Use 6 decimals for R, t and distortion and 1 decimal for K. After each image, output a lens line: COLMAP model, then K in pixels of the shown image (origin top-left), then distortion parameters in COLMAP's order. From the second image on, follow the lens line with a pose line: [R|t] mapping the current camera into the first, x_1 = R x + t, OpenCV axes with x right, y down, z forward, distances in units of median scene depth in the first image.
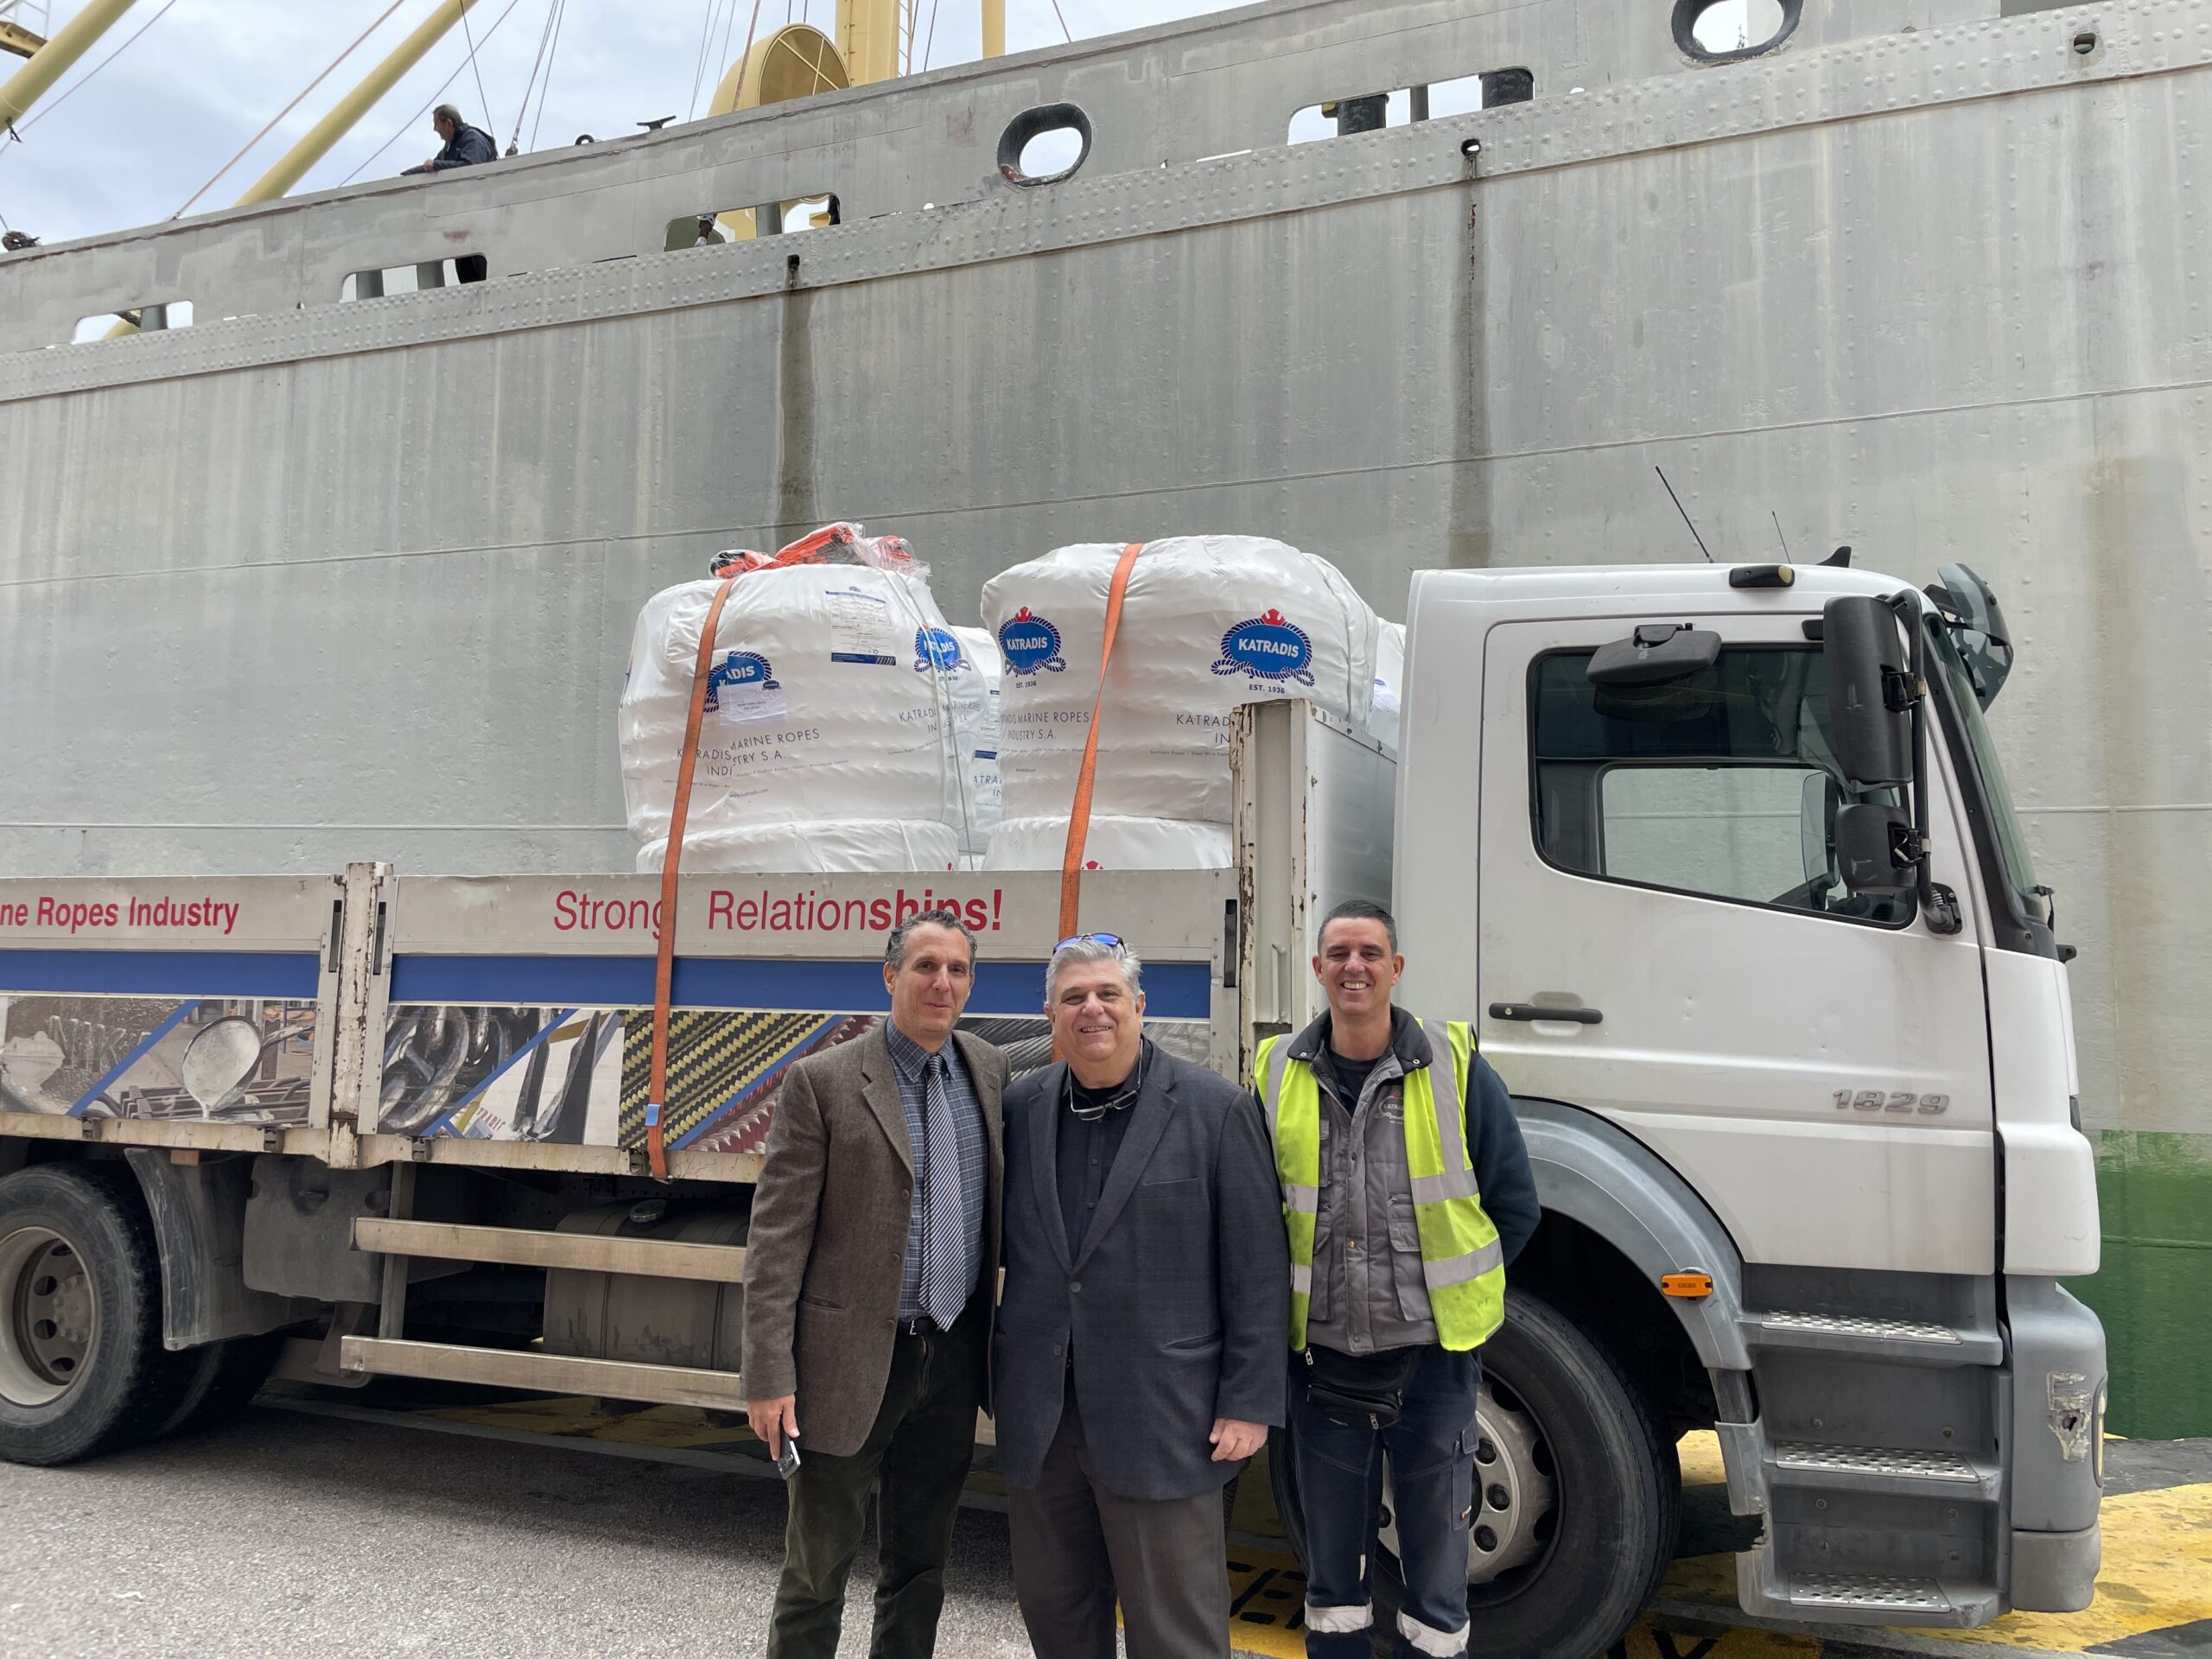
lens RADIAL K [[1683.6, 0, 1148.8], [0, 1683.6, 799.6], [0, 0, 1]] dist [0.070043, -0.097992]
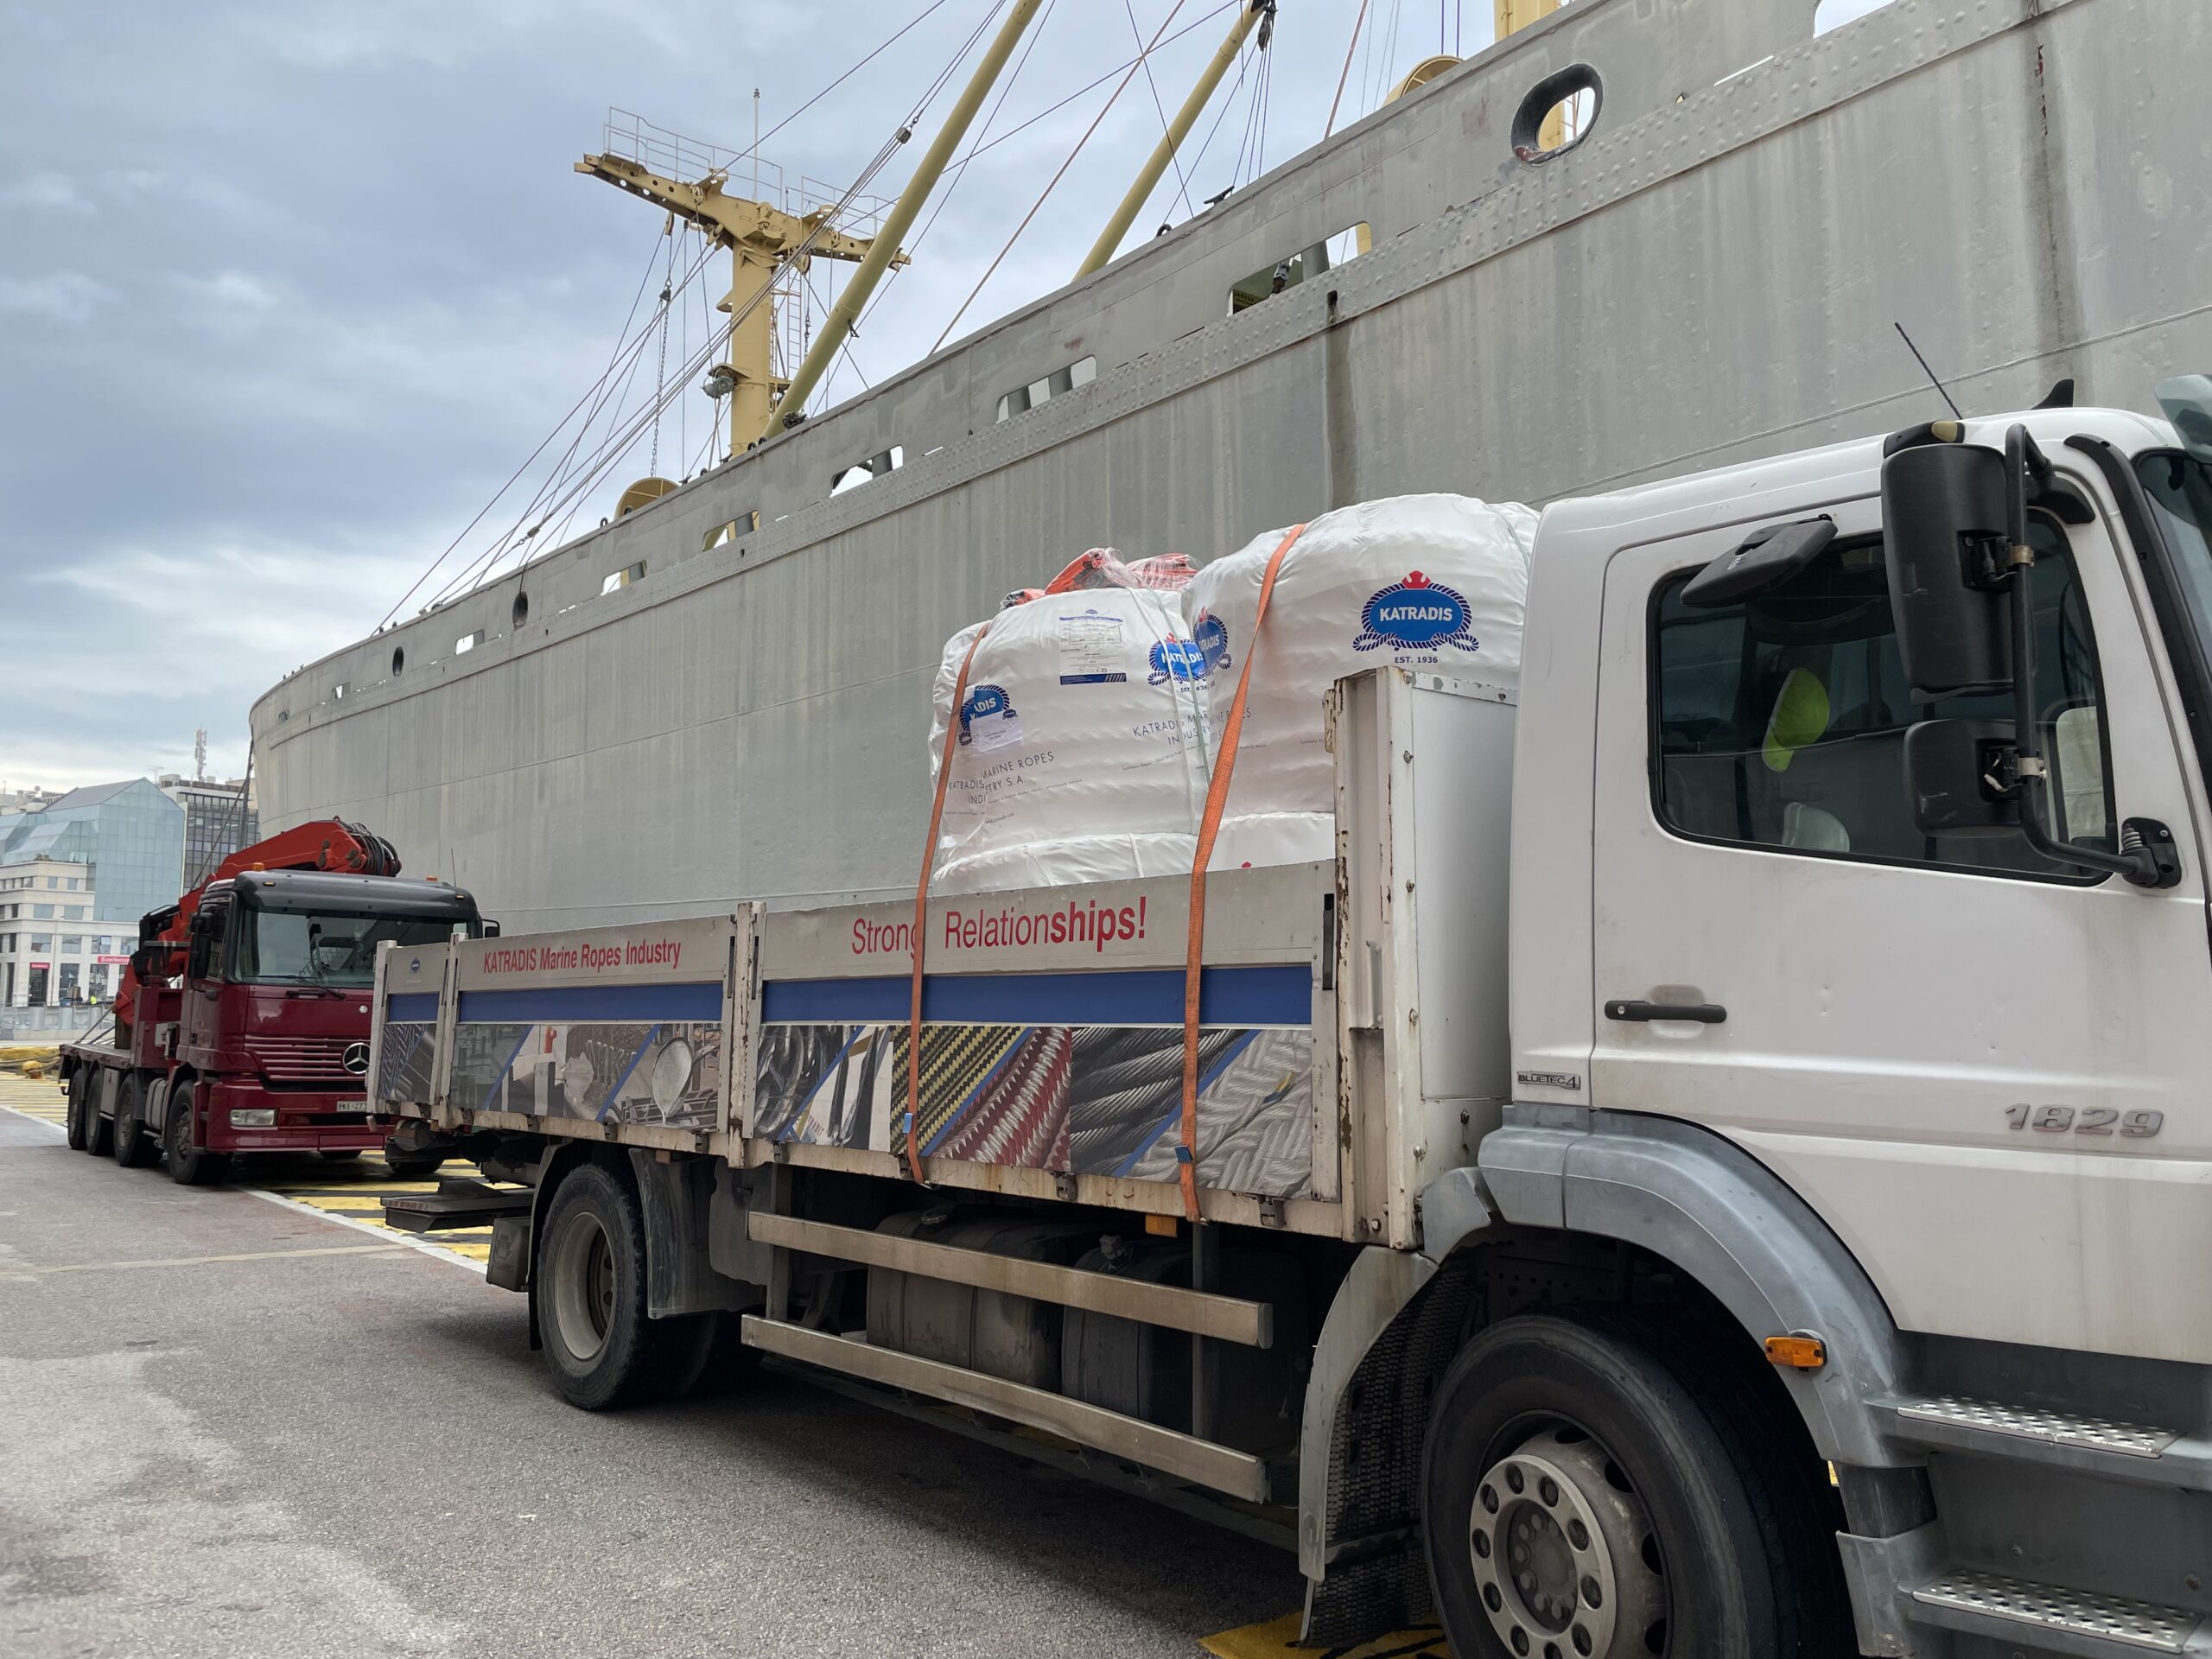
lens RADIAL K [[1683.6, 0, 1059.0], [0, 1683.6, 801.6], [0, 0, 1]] dist [0.070043, -0.097992]
pose [[0.869677, -0.077476, -0.487503, 0.295903], [0.066465, 0.996992, -0.039876, 0.028906], [0.489126, 0.002278, 0.872210, 0.103217]]
